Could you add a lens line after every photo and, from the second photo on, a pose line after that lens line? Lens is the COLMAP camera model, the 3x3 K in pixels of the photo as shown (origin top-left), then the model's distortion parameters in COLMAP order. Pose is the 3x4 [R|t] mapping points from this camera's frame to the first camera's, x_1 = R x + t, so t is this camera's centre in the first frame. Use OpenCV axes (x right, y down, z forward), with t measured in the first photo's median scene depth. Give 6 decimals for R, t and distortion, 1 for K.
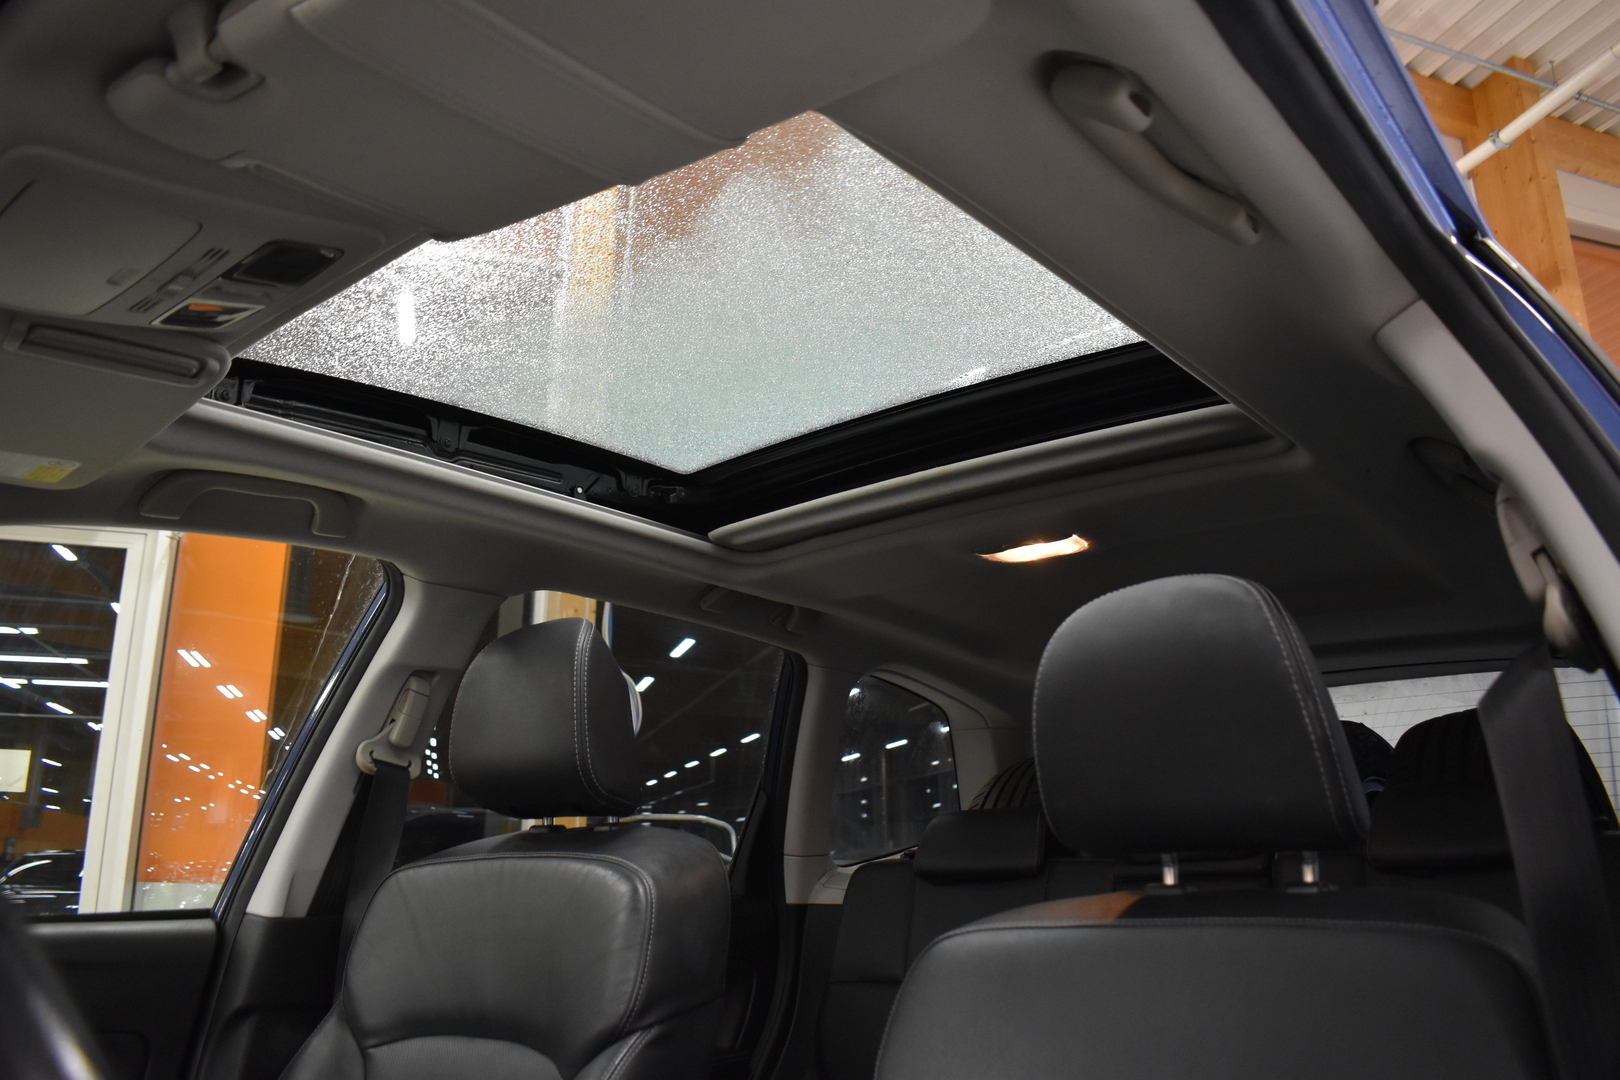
lens RADIAL K [[1213.4, 0, 810.7], [0, 1213.4, 512.7], [0, 0, 1]] dist [-0.089252, 0.000484]
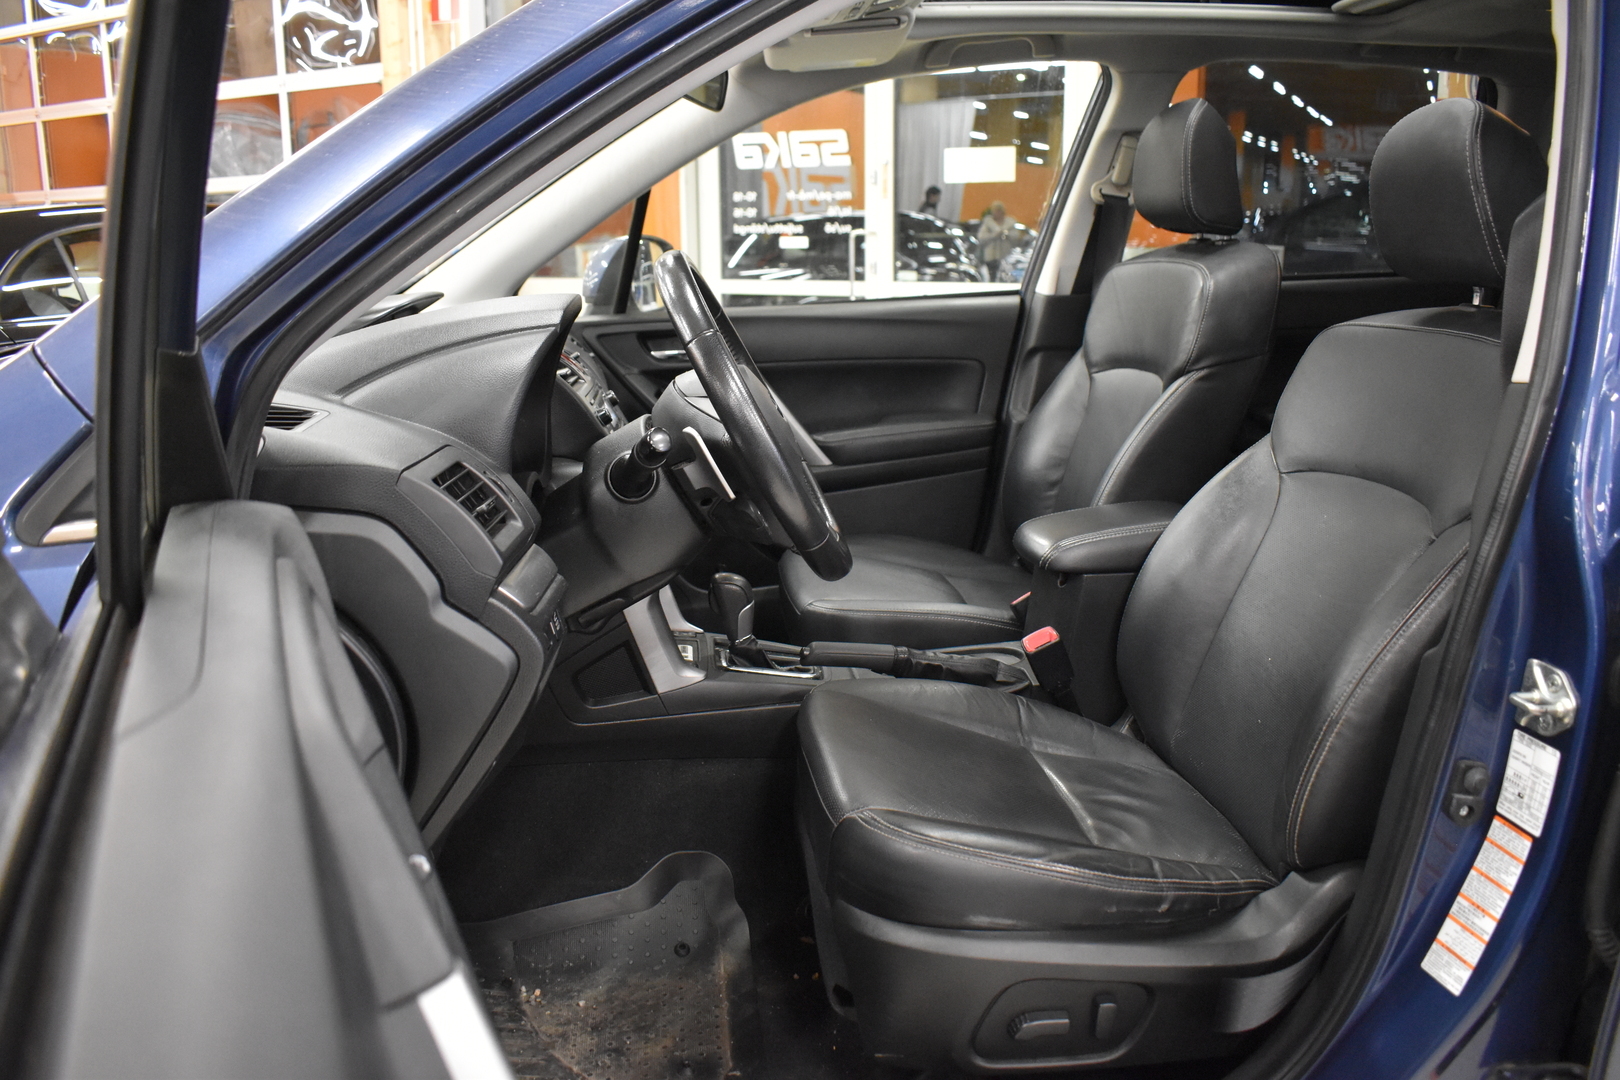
lens RADIAL K [[1213.4, 0, 810.7], [0, 1213.4, 512.7], [0, 0, 1]] dist [-0.089252, 0.000484]
pose [[0.707951, 0.155108, -0.689019, 0.525632], [0.216979, 0.880638, 0.421185, -0.173201], [0.672105, -0.447681, 0.589793, -0.357684]]
